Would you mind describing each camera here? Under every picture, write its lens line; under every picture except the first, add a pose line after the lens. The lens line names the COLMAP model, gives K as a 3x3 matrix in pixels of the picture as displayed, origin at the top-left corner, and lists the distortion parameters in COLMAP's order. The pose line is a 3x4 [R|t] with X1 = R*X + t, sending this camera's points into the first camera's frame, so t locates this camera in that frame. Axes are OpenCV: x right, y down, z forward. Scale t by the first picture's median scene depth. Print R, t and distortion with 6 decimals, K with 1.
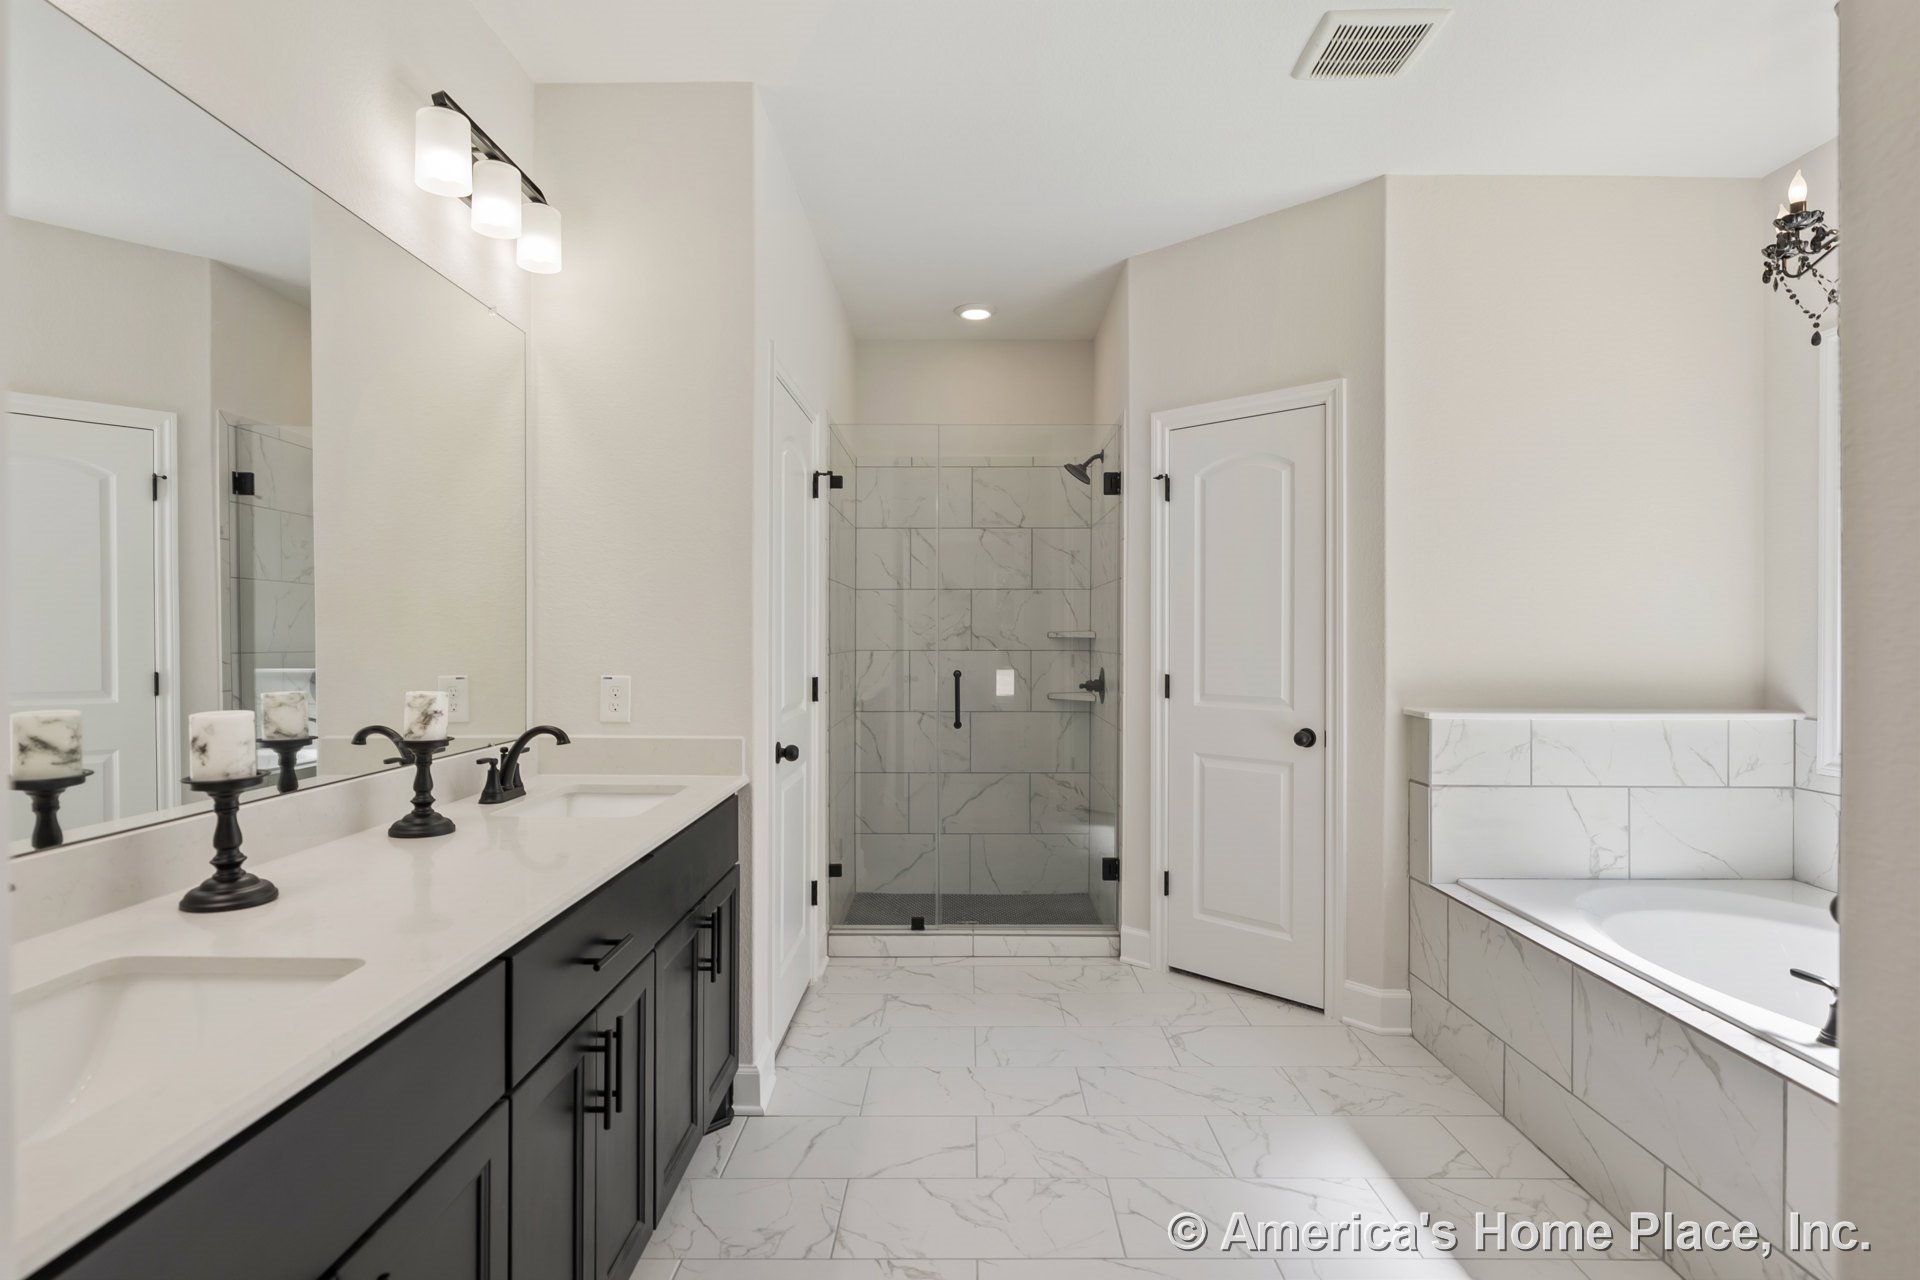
lens RADIAL K [[999.1, 0, 968.1], [0, 999.1, 643.7], [0, 0, 1]] dist [-0.005385, -0.000266]
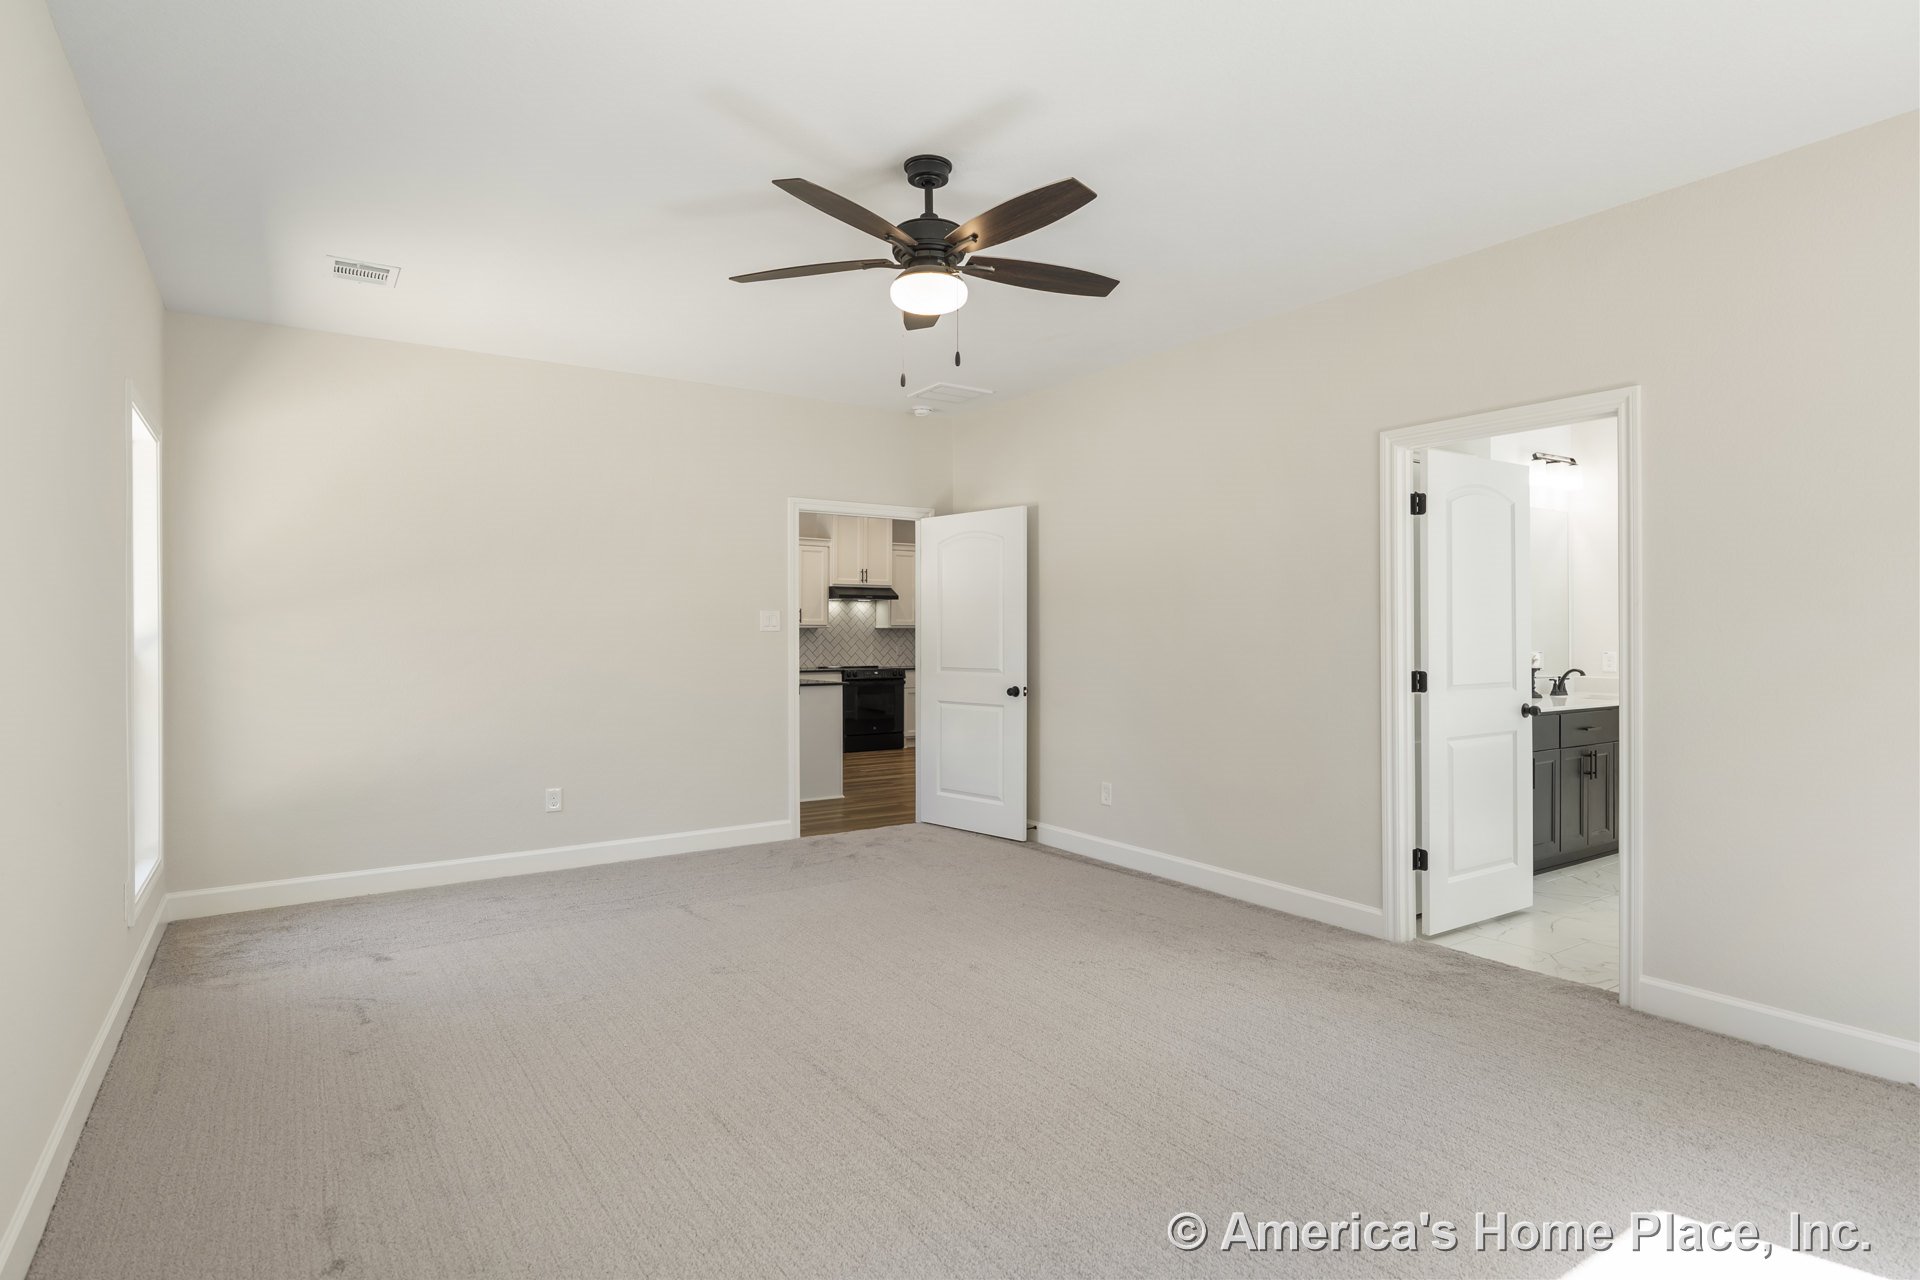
lens RADIAL K [[999.1, 0, 954.9], [0, 999.1, 638.7], [0, 0, 1]] dist [-0.005385, -0.000266]
pose [[0.555114, -0.005727, -0.831755, 0.664542], [-0.000181, 0.999975, -0.007005, 0.015710], [0.831774, 0.004039, 0.555099, -1.416319]]
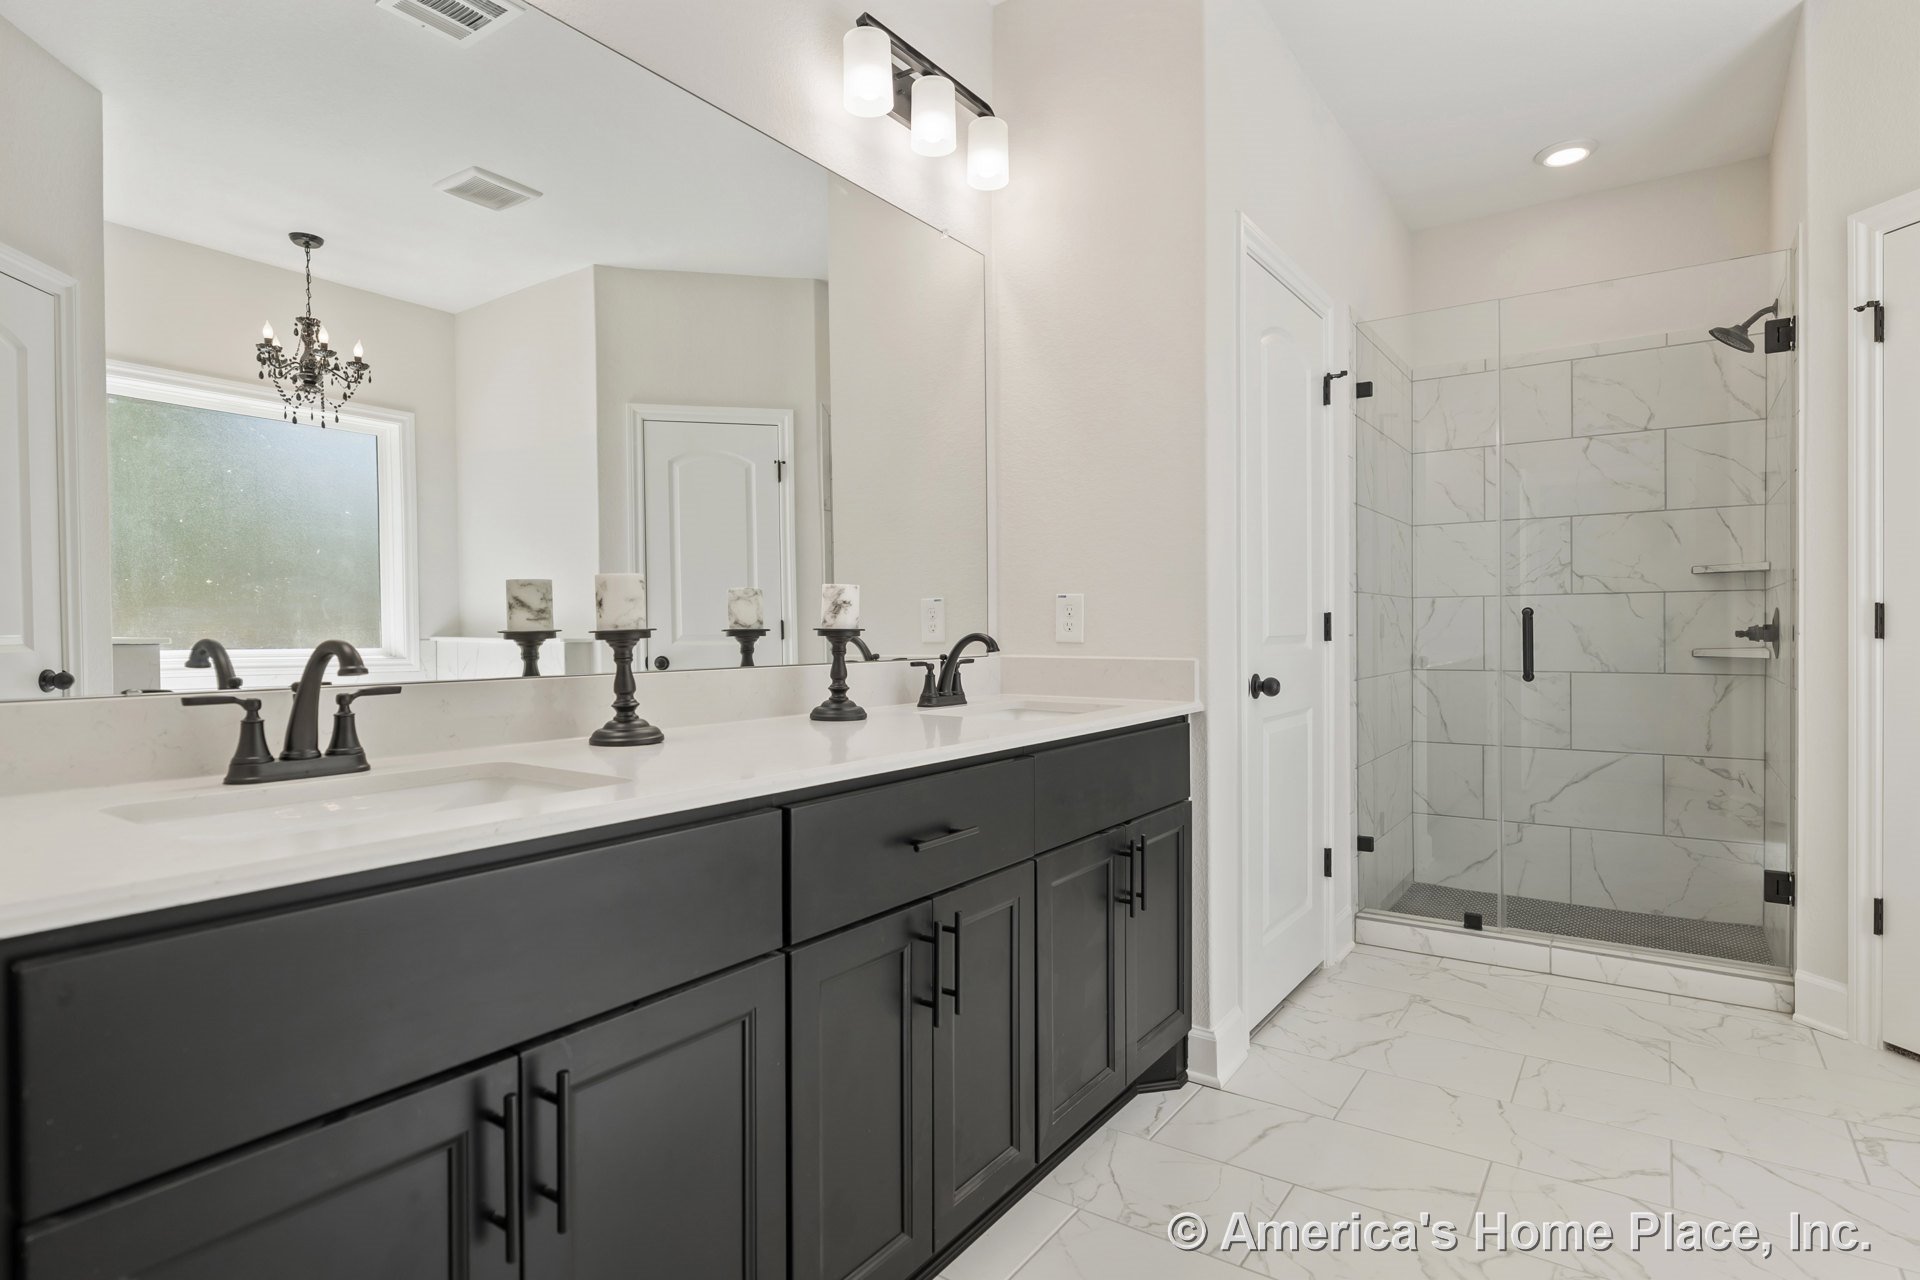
lens RADIAL K [[999.1, 0, 957.7], [0, 999.1, 644.9], [0, 0, 1]] dist [-0.005385, -0.000266]
pose [[0.817739, -0.000463, -0.575589, 0.099381], [0.004783, 0.999971, 0.005990, 0.065797], [0.575570, -0.007652, 0.817717, 0.132652]]
